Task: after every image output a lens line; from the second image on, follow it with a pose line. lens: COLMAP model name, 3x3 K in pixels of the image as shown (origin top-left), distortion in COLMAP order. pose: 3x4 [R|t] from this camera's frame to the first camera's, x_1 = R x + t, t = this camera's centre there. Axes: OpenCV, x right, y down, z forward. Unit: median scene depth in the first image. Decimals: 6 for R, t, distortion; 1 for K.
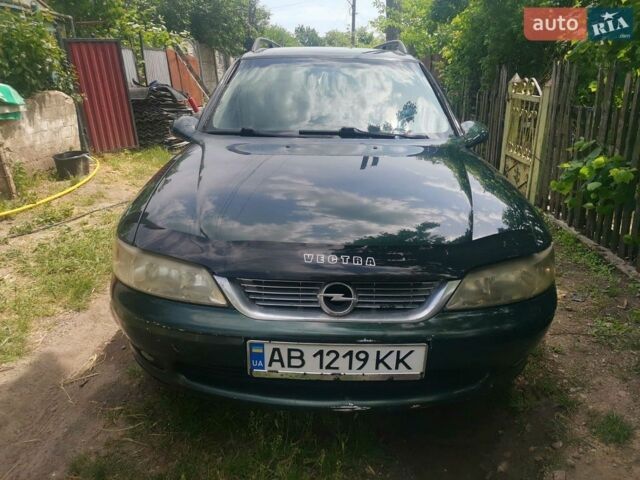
lens RADIAL K [[528.7, 0, 320.0], [0, 528.7, 240.9], [0, 0, 1]] dist [0.026572, -0.029530]
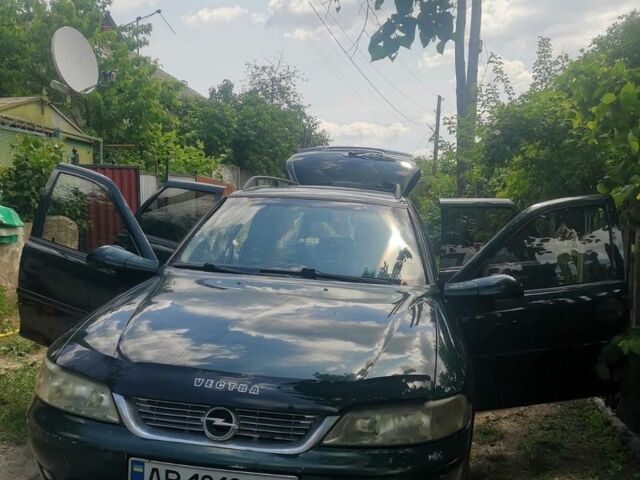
lens RADIAL K [[713.5, 0, 322.0], [0, 713.5, 238.8], [0, 0, 1]] dist [0.093324, 0.000000]
pose [[0.987211, 0.053296, -0.150247, 0.419184], [-0.089657, 0.964905, -0.246821, 0.087142], [0.131819, 0.257135, 0.957343, -0.422245]]
